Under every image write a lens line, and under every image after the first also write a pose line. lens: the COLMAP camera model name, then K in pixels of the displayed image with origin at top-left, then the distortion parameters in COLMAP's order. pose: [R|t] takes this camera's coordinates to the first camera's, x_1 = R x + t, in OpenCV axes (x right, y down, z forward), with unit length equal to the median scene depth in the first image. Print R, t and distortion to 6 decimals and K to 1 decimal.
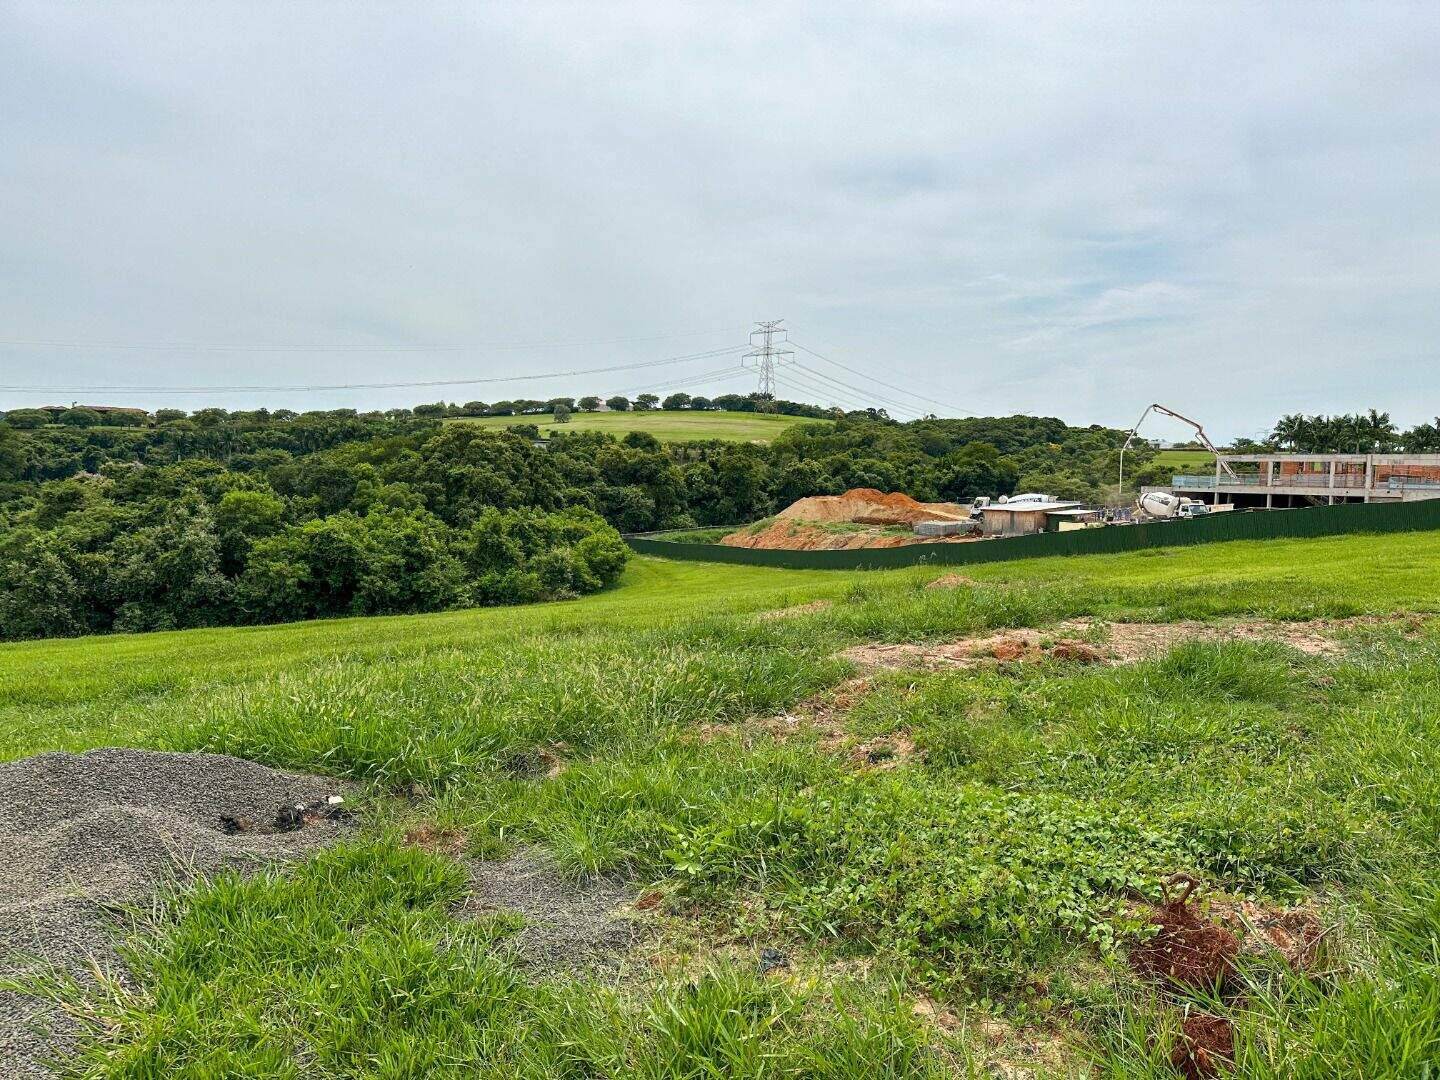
lens RADIAL K [[1029.9, 0, 735.4], [0, 1029.9, 538.6], [0, 0, 1]] dist [0.108524, -0.171182]
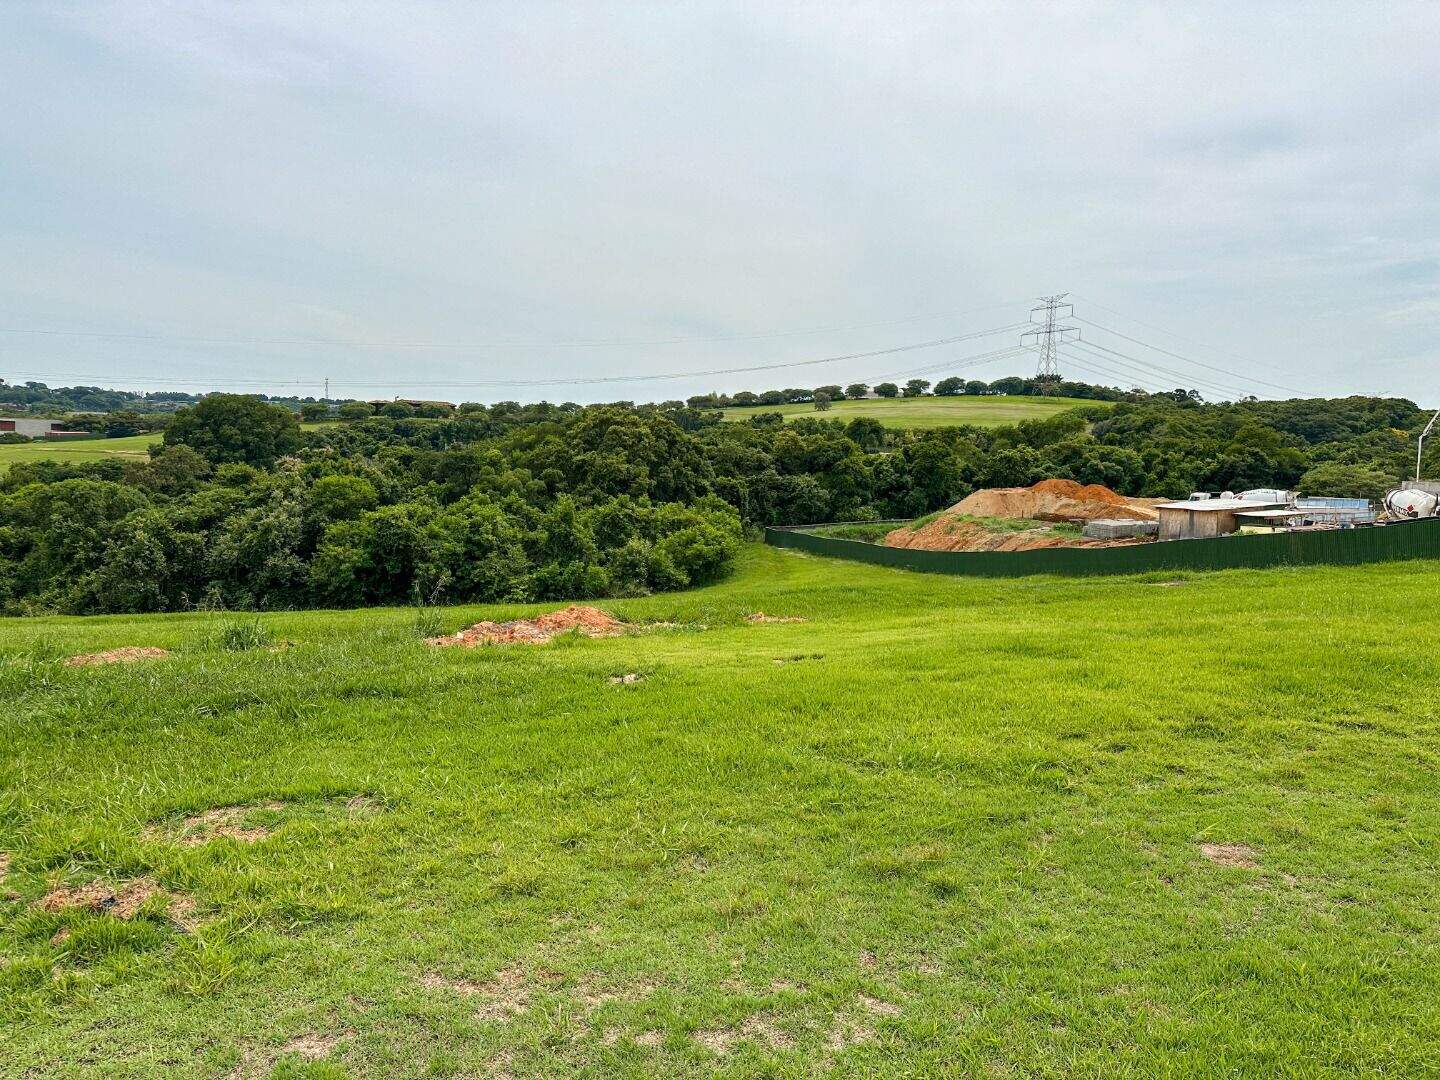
lens RADIAL K [[1022.8, 0, 713.1], [0, 1022.8, 539.9], [0, 0, 1]] dist [0.150318, -0.195816]
pose [[0.950227, 0.029129, -0.310194, 0.102420], [-0.025423, 0.999549, 0.015985, -0.004273], [0.310520, -0.007303, 0.950539, 0.081880]]
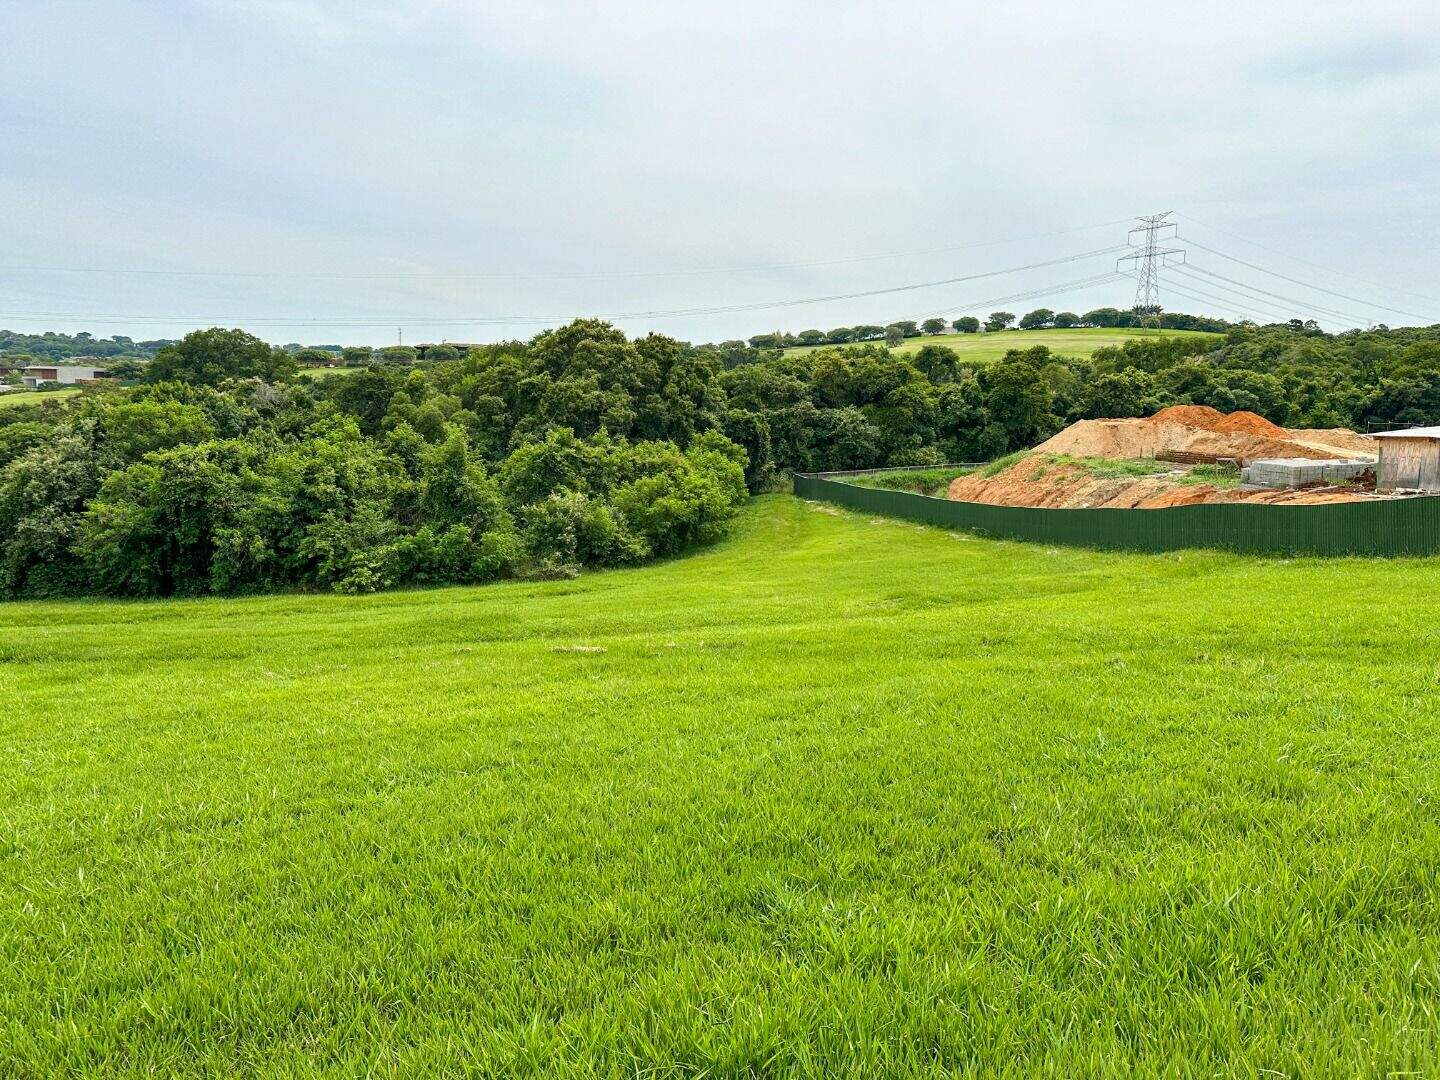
lens RADIAL K [[1022.3, 0, 720.6], [0, 1022.3, 511.9], [0, 0, 1]] dist [0.153360, -0.261907]
pose [[0.926367, 0.034214, -0.375065, 0.085691], [-0.020648, 0.998981, 0.040132, -0.003399], [0.376056, -0.029433, 0.926129, 0.259787]]
